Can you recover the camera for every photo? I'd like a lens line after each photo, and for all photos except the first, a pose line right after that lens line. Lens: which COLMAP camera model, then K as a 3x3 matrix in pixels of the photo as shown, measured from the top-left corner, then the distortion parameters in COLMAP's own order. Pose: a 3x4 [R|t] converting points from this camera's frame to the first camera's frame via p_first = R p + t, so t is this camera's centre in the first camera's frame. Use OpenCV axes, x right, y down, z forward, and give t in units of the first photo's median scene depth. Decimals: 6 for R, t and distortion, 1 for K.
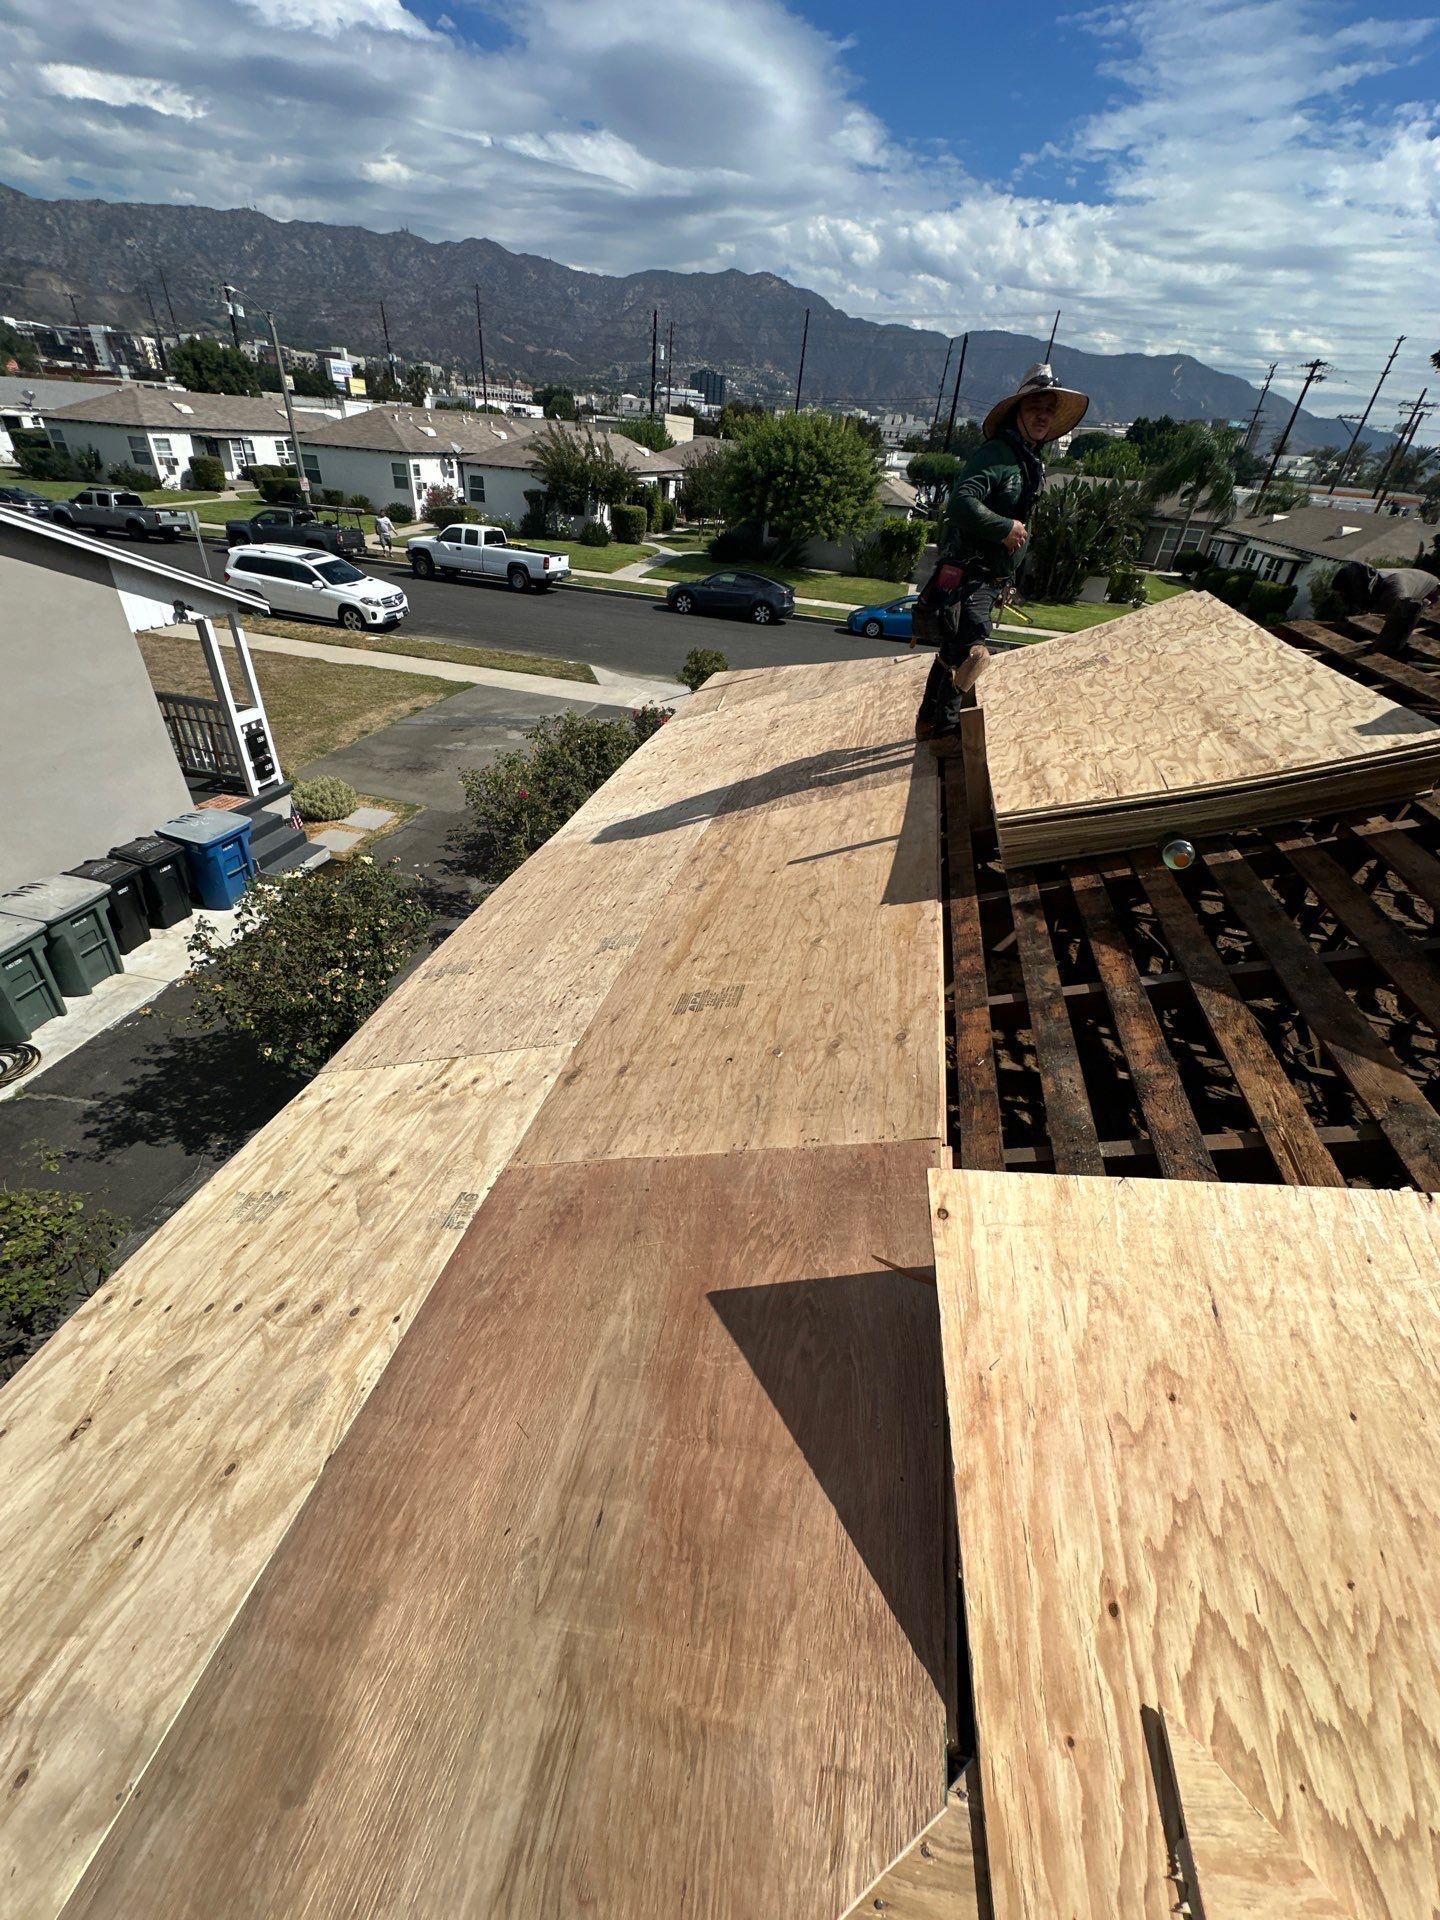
lens RADIAL K [[766.9, 0, 724.4], [0, 766.9, 951.5], [0, 0, 1]] dist [0.000056, 0.000059]
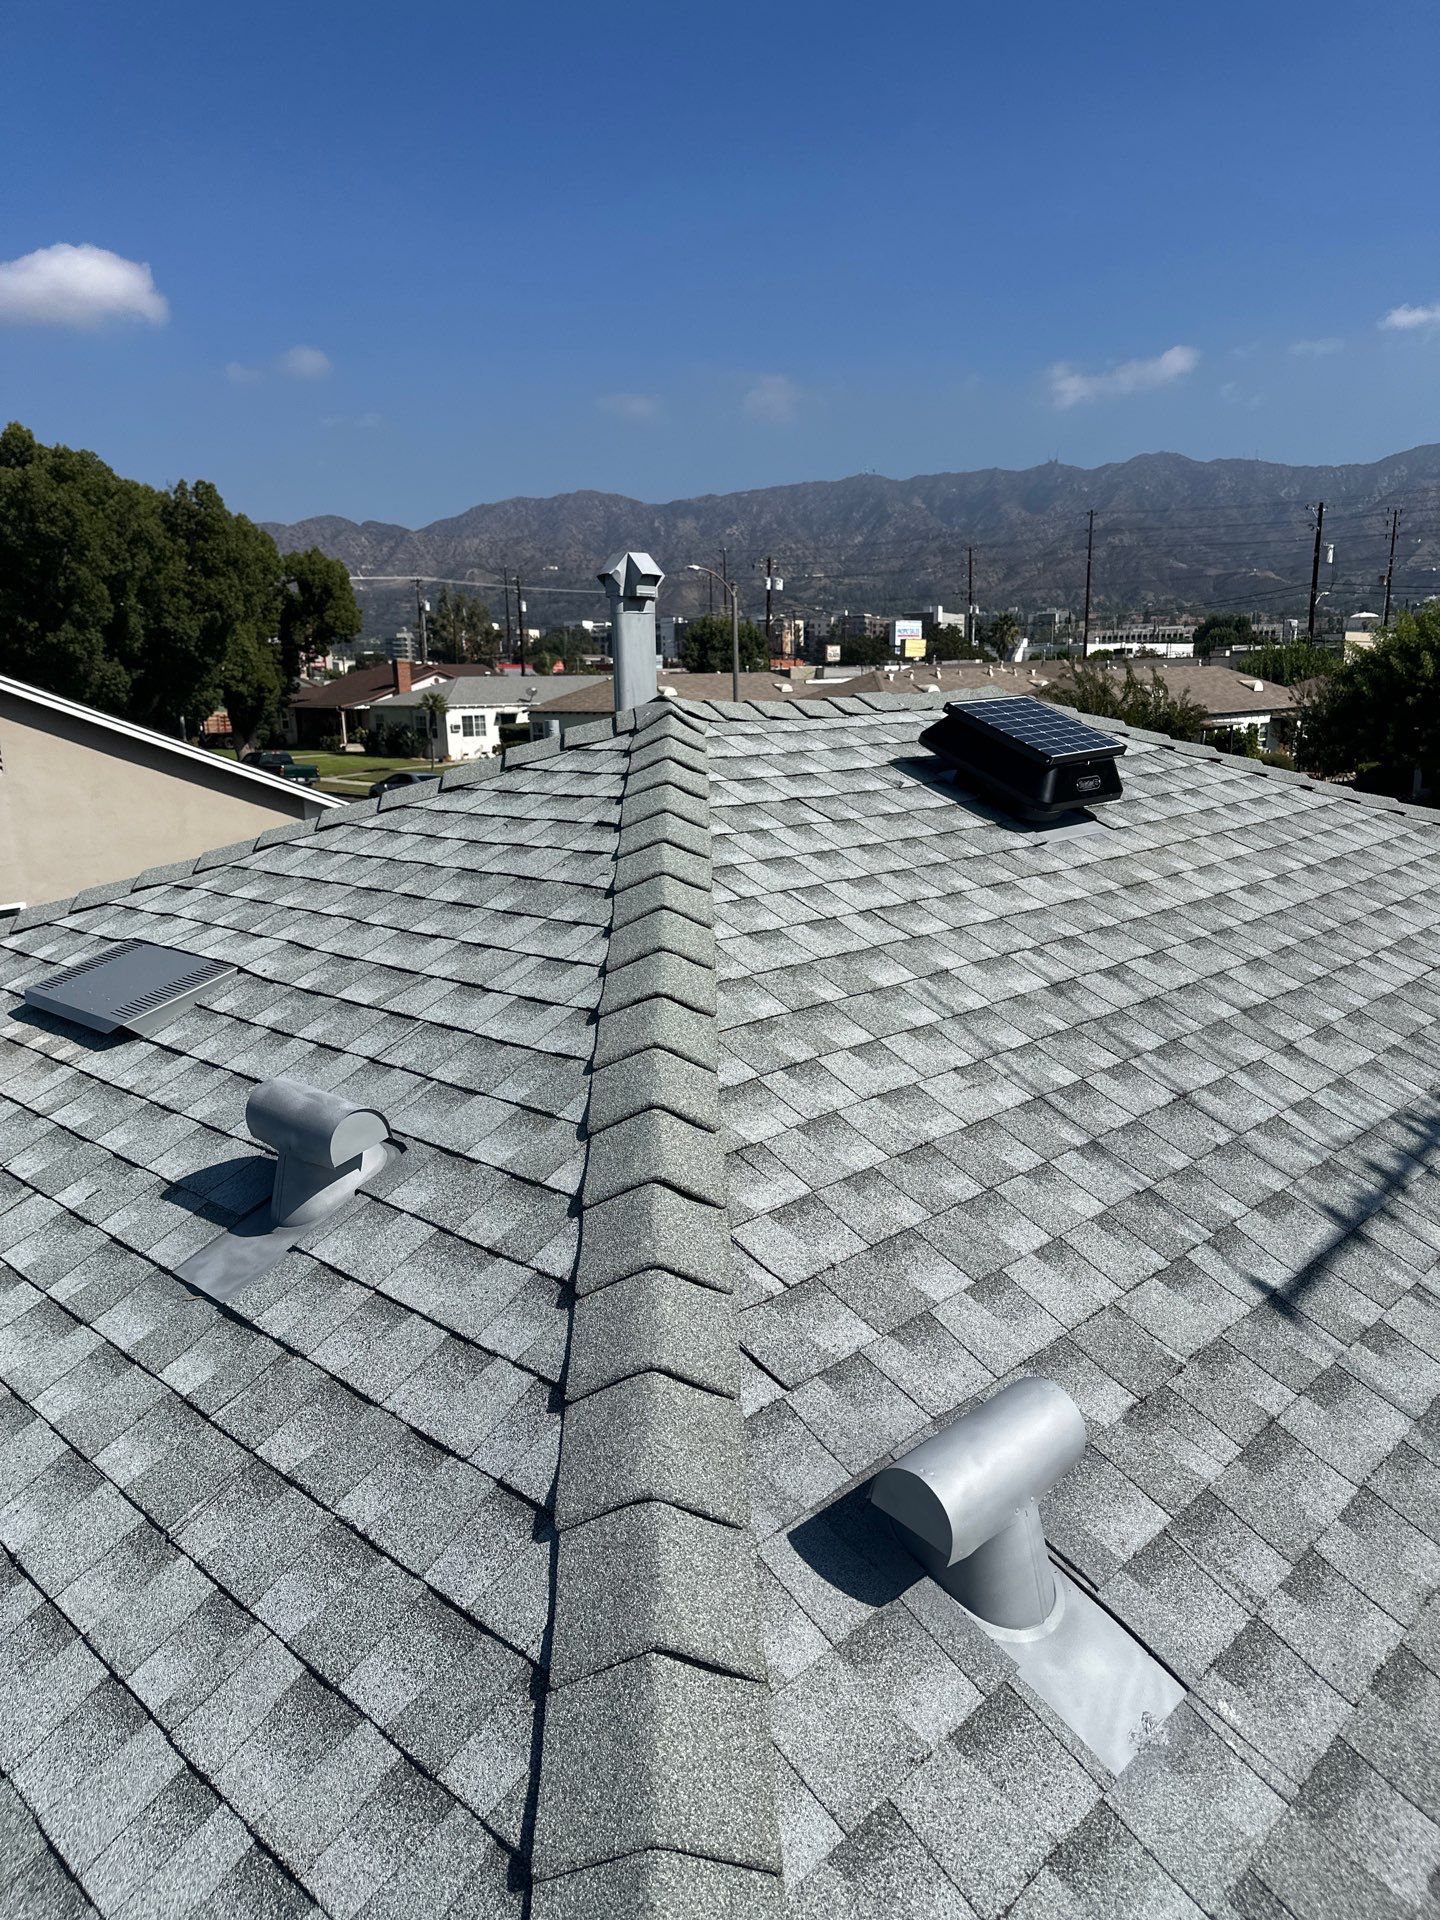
lens RADIAL K [[1347.2, 0, 729.9], [0, 1347.2, 960.8], [0, 0, 1]] dist [0.064654, -0.072121]
pose [[0.858919, 0.018091, -0.511791, 0.127734], [-0.214351, 0.920321, -0.327205, 0.036114], [0.465092, 0.390746, 0.794359, -0.026087]]
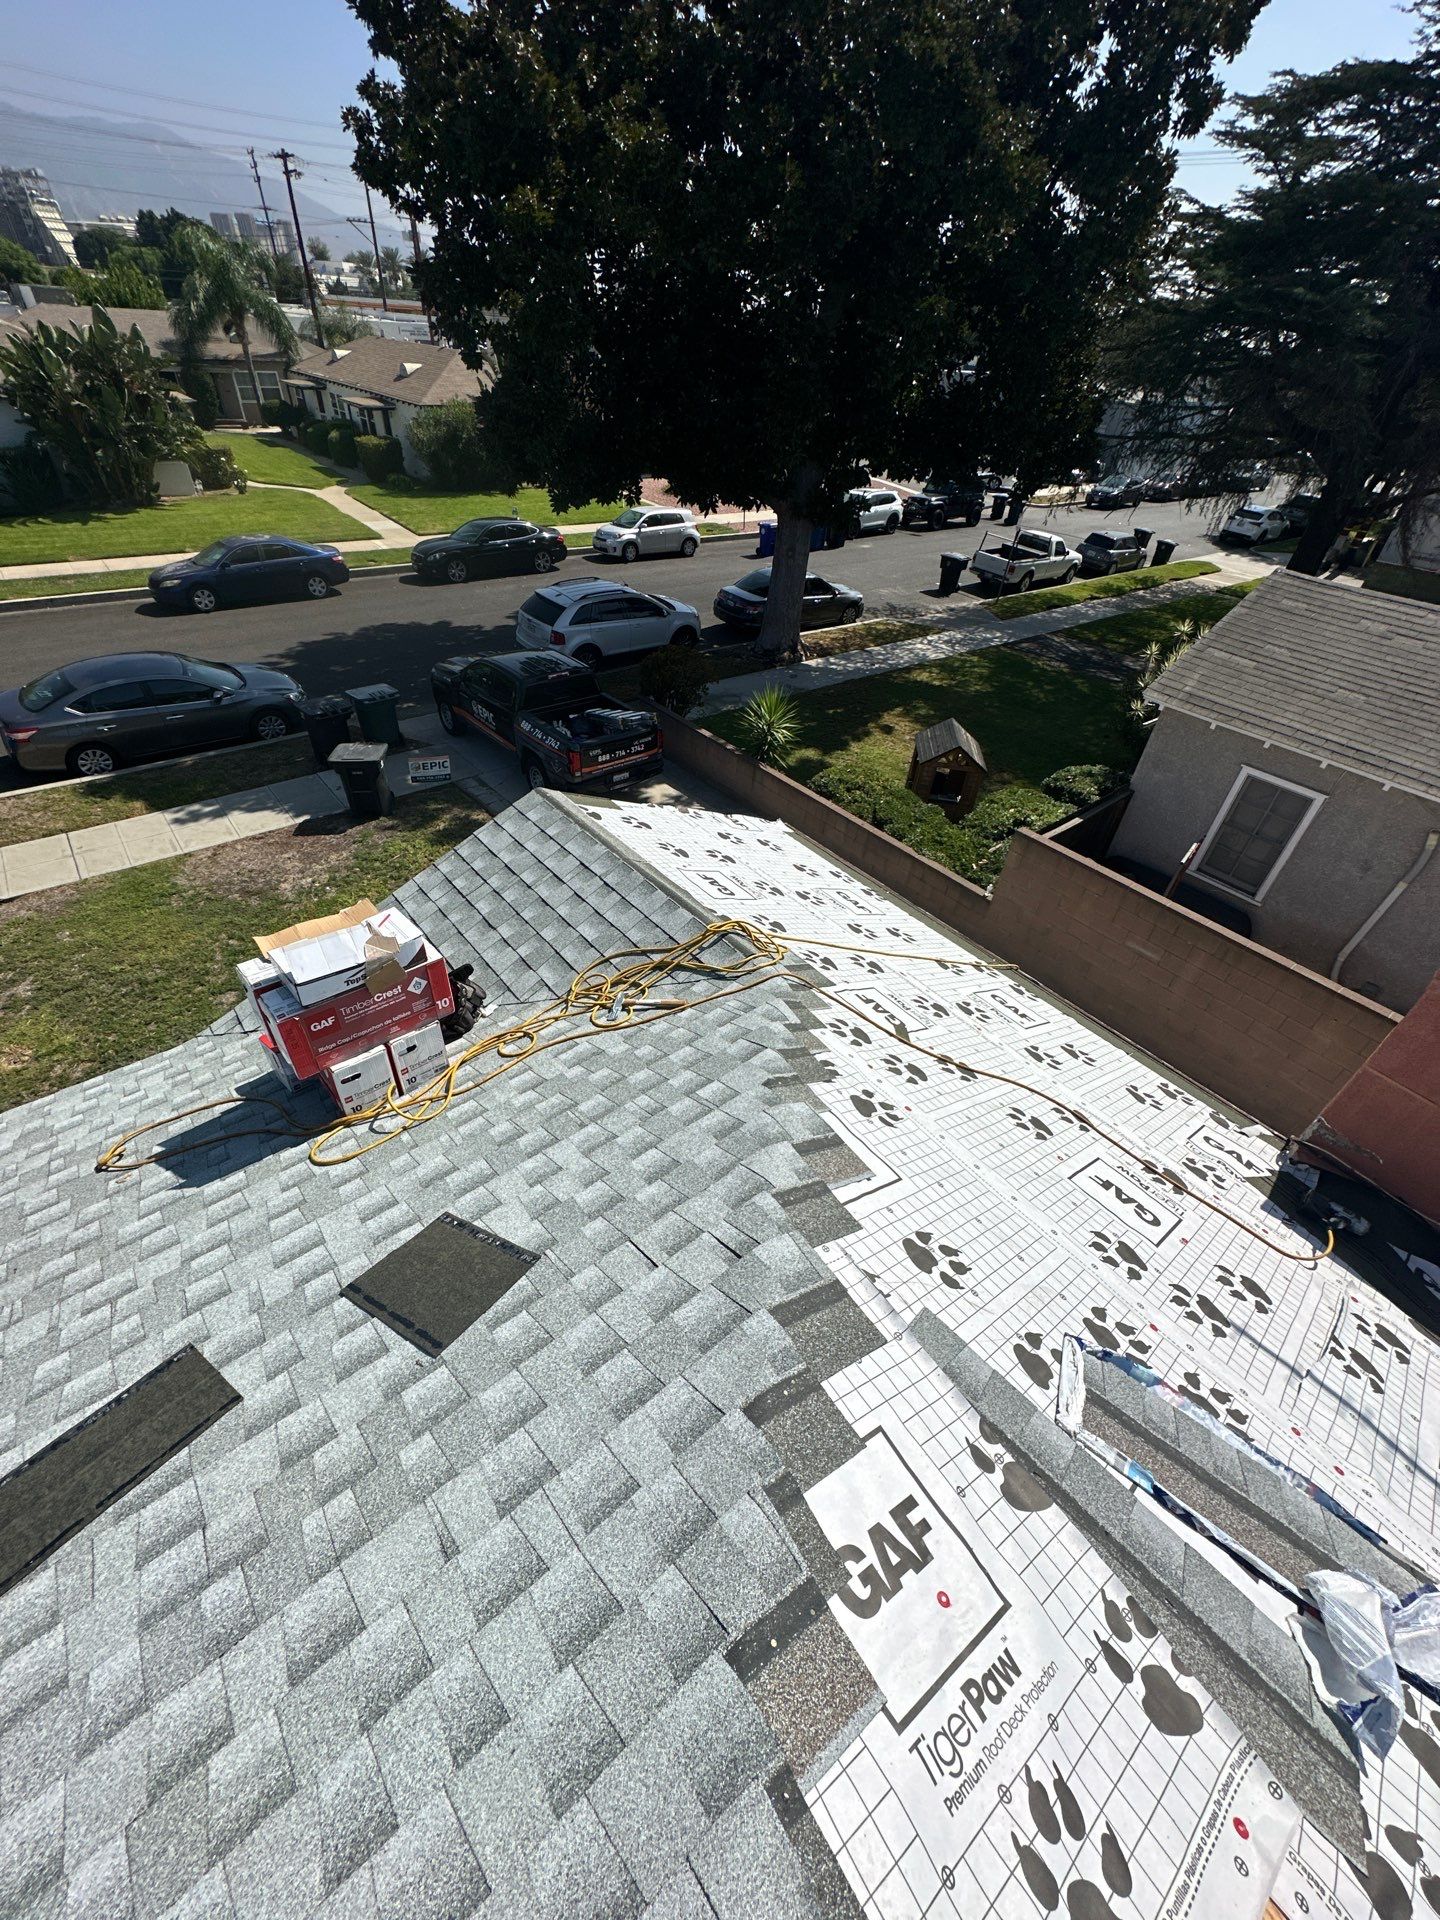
lens RADIAL K [[766.9, 0, 713.9], [0, 766.9, 962.5], [0, 0, 1]] dist [0.000056, 0.000059]
pose [[0.614821, -0.528158, 0.585700, 0.096651], [0.423568, 0.847581, 0.319682, -0.068407], [-0.665271, 0.051537, 0.744821, 0.076886]]
